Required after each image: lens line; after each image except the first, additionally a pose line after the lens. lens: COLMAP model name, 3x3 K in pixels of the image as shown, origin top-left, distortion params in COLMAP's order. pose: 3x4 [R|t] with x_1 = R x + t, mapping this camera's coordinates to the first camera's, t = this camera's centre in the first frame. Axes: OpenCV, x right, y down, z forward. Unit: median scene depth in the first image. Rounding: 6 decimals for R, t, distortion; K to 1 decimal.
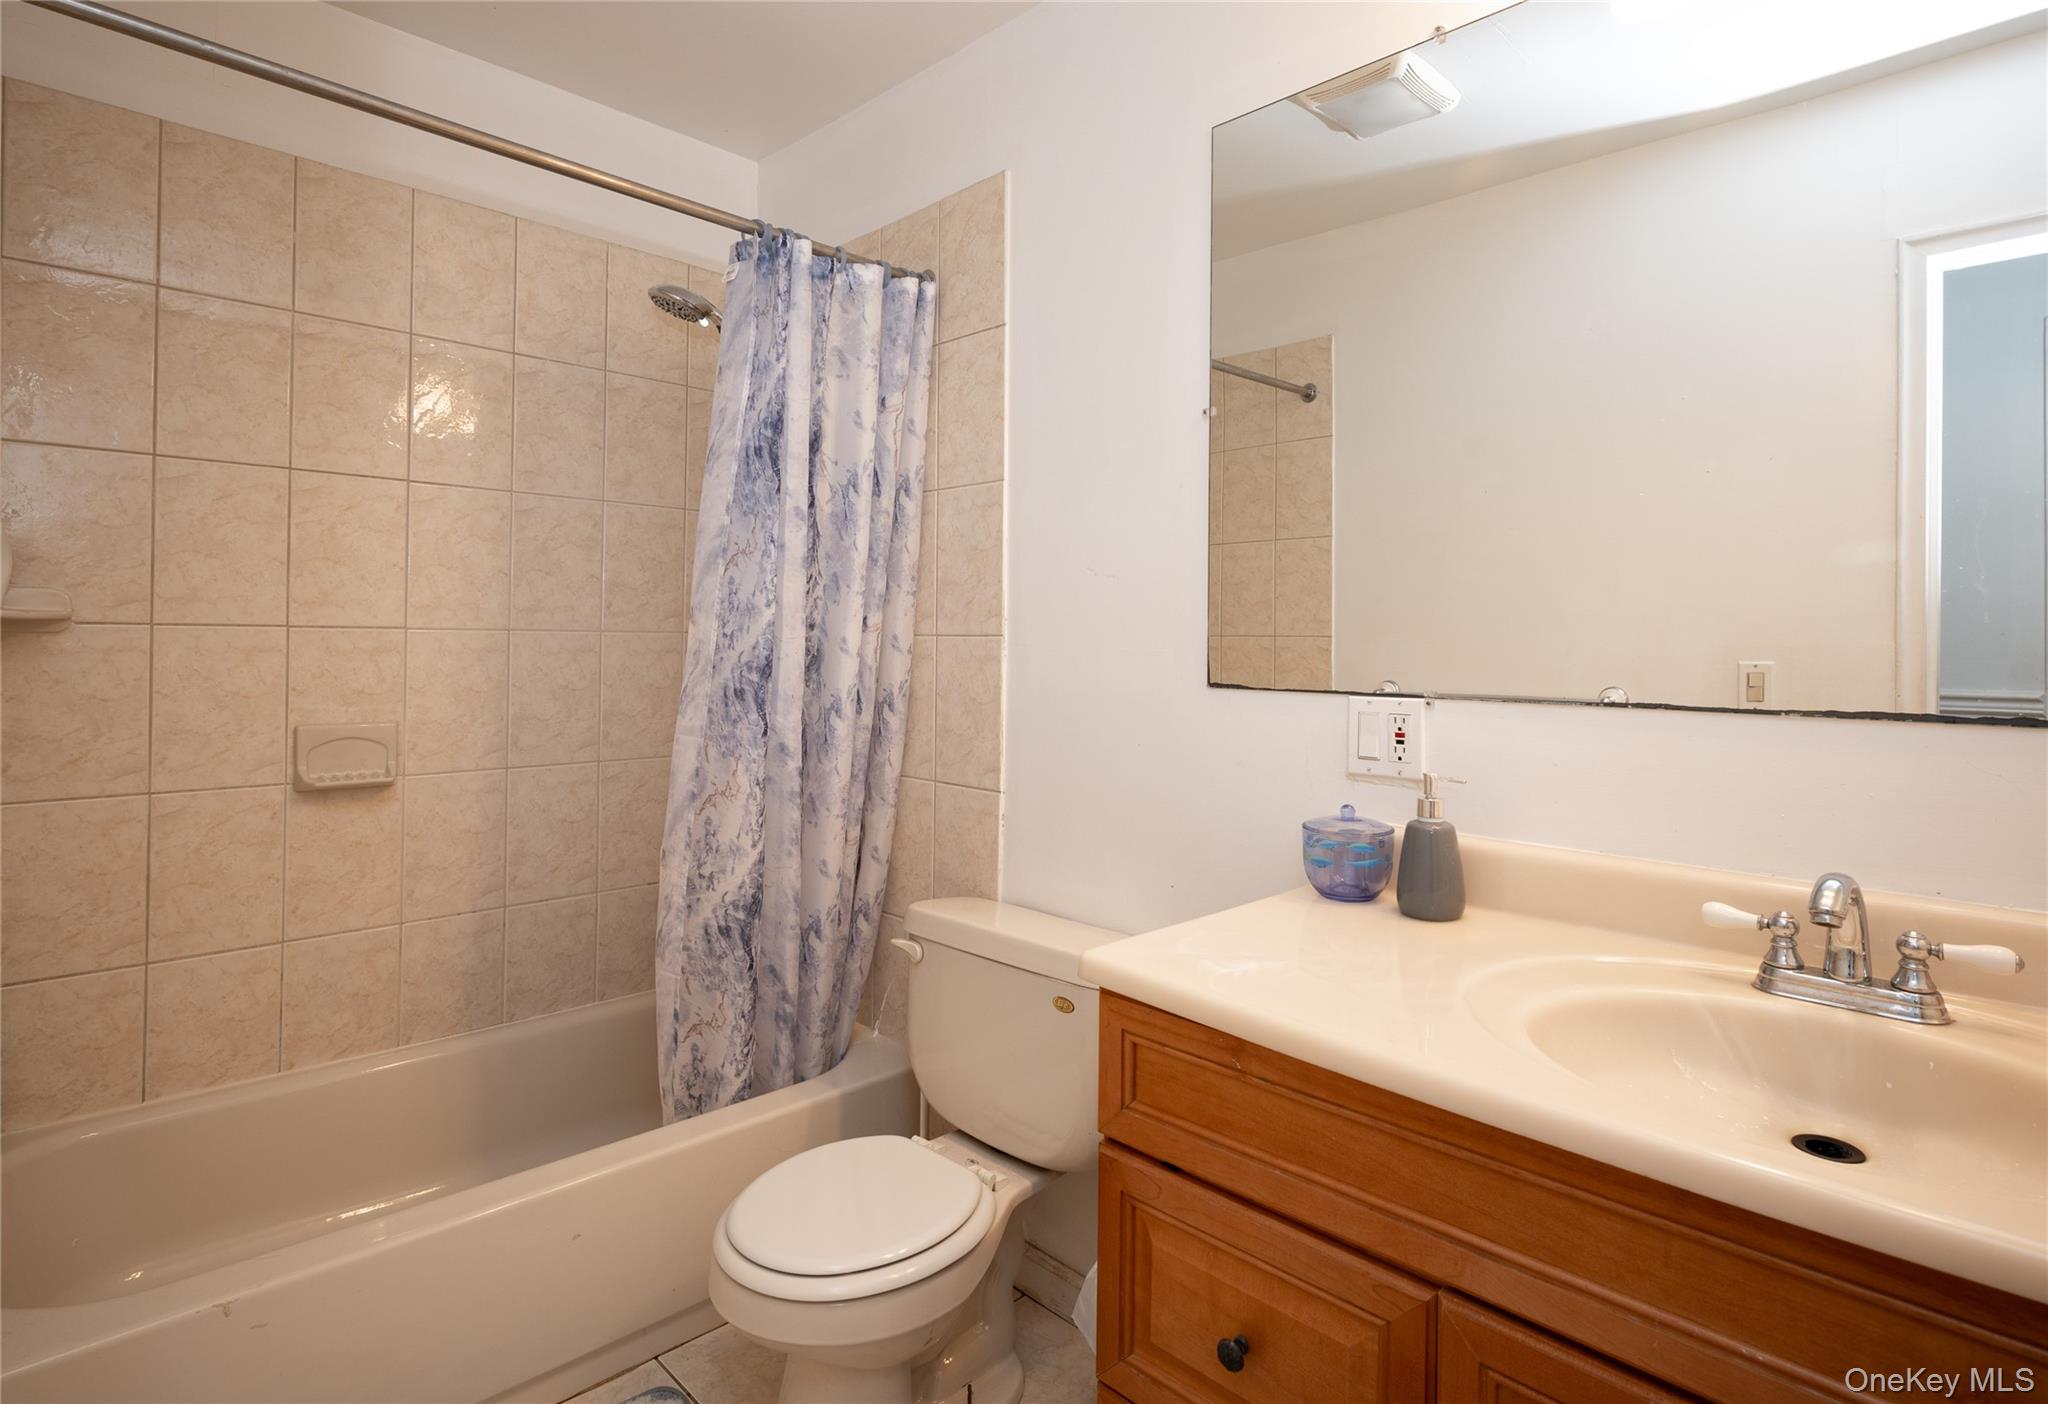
lens RADIAL K [[1084.2, 0, 1030.7], [0, 1084.2, 644.1], [0, 0, 1]] dist [0.016698, 0.001078]
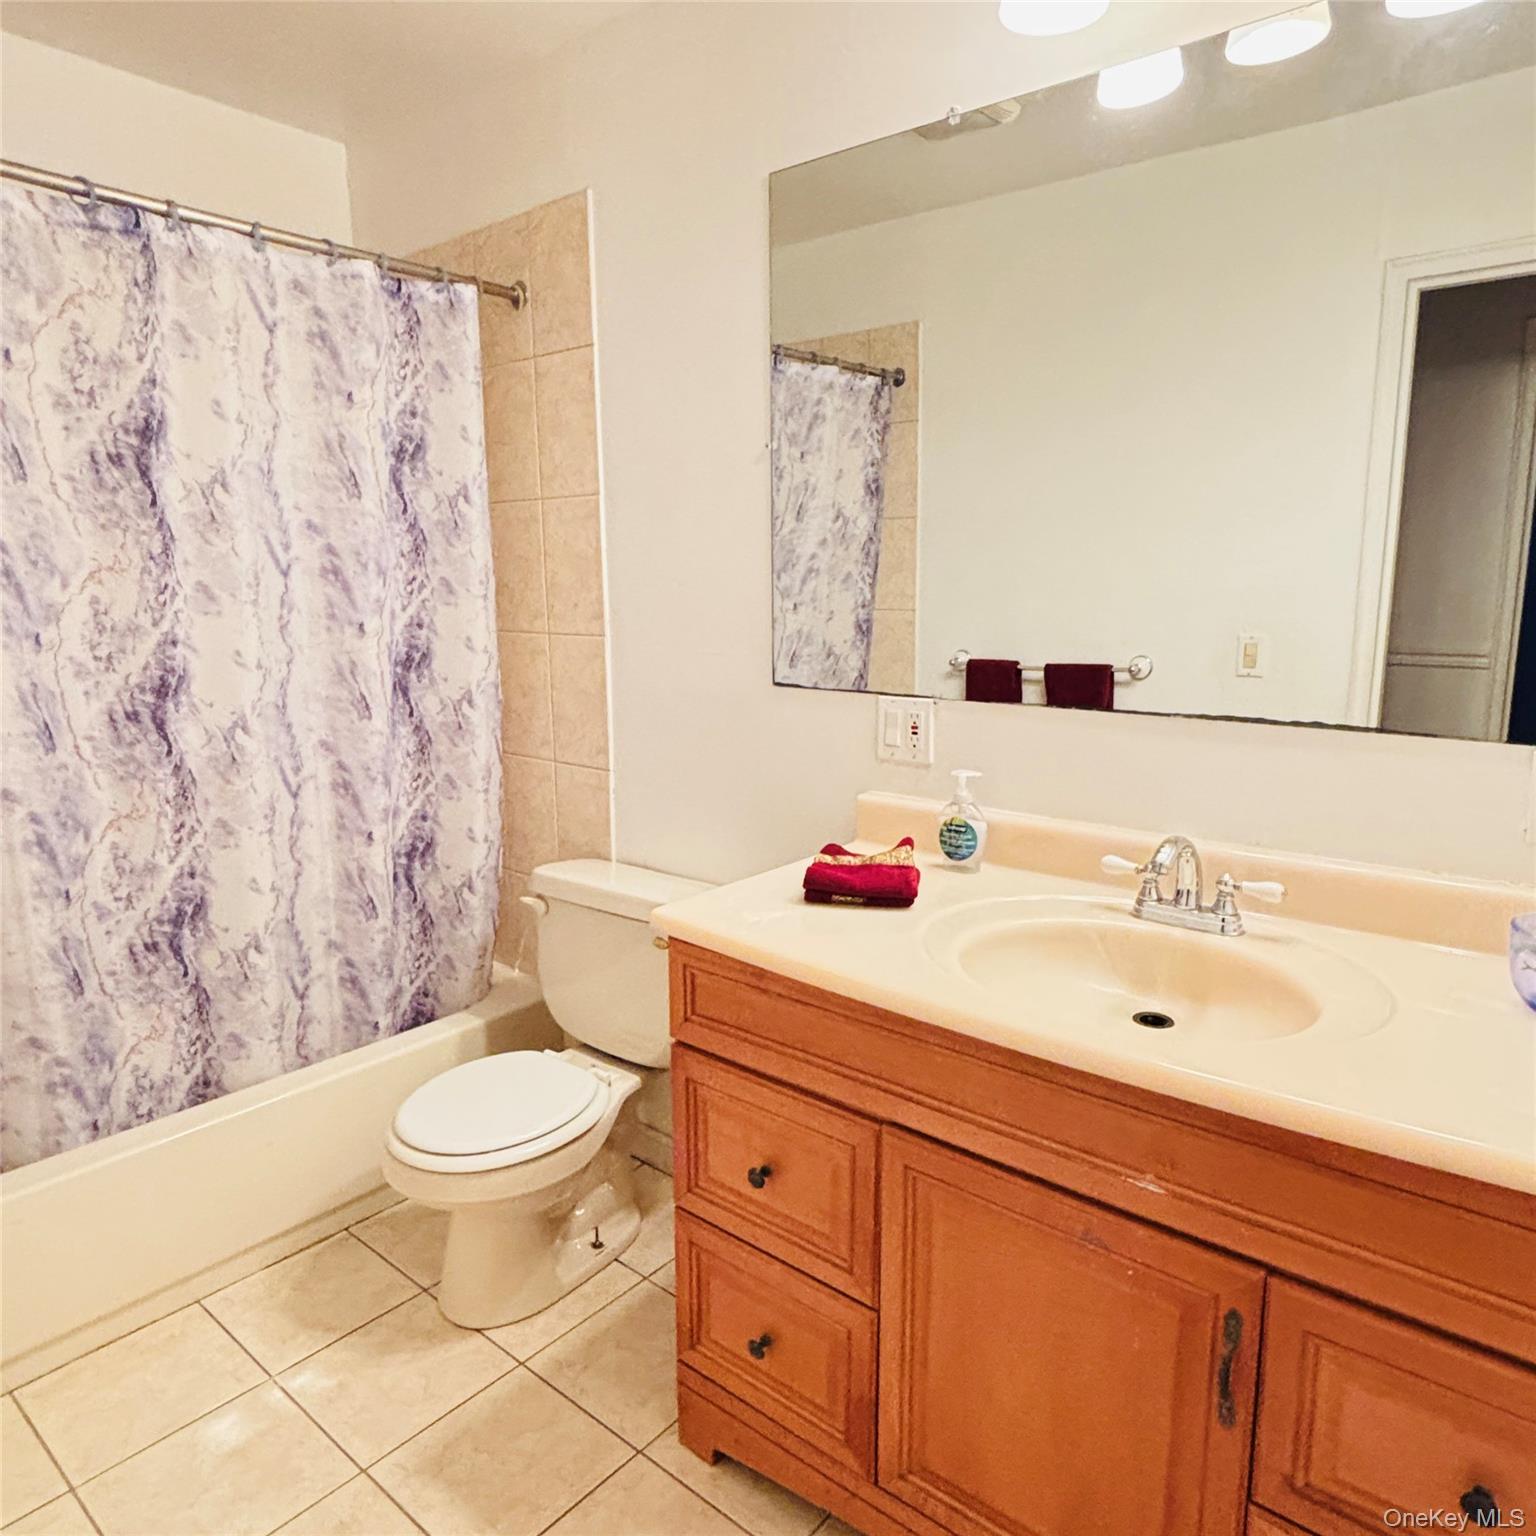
lens RADIAL K [[1081.6, 0, 768.0], [0, 1081.6, 768.0], [0, 0, 1]] dist [0.092281, -0.103881]
pose [[0.996709, -0.033903, 0.073629, 0.068725], [0.020591, 0.984433, 0.174549, -0.082564], [-0.078400, -0.172459, 0.981892, -0.201505]]
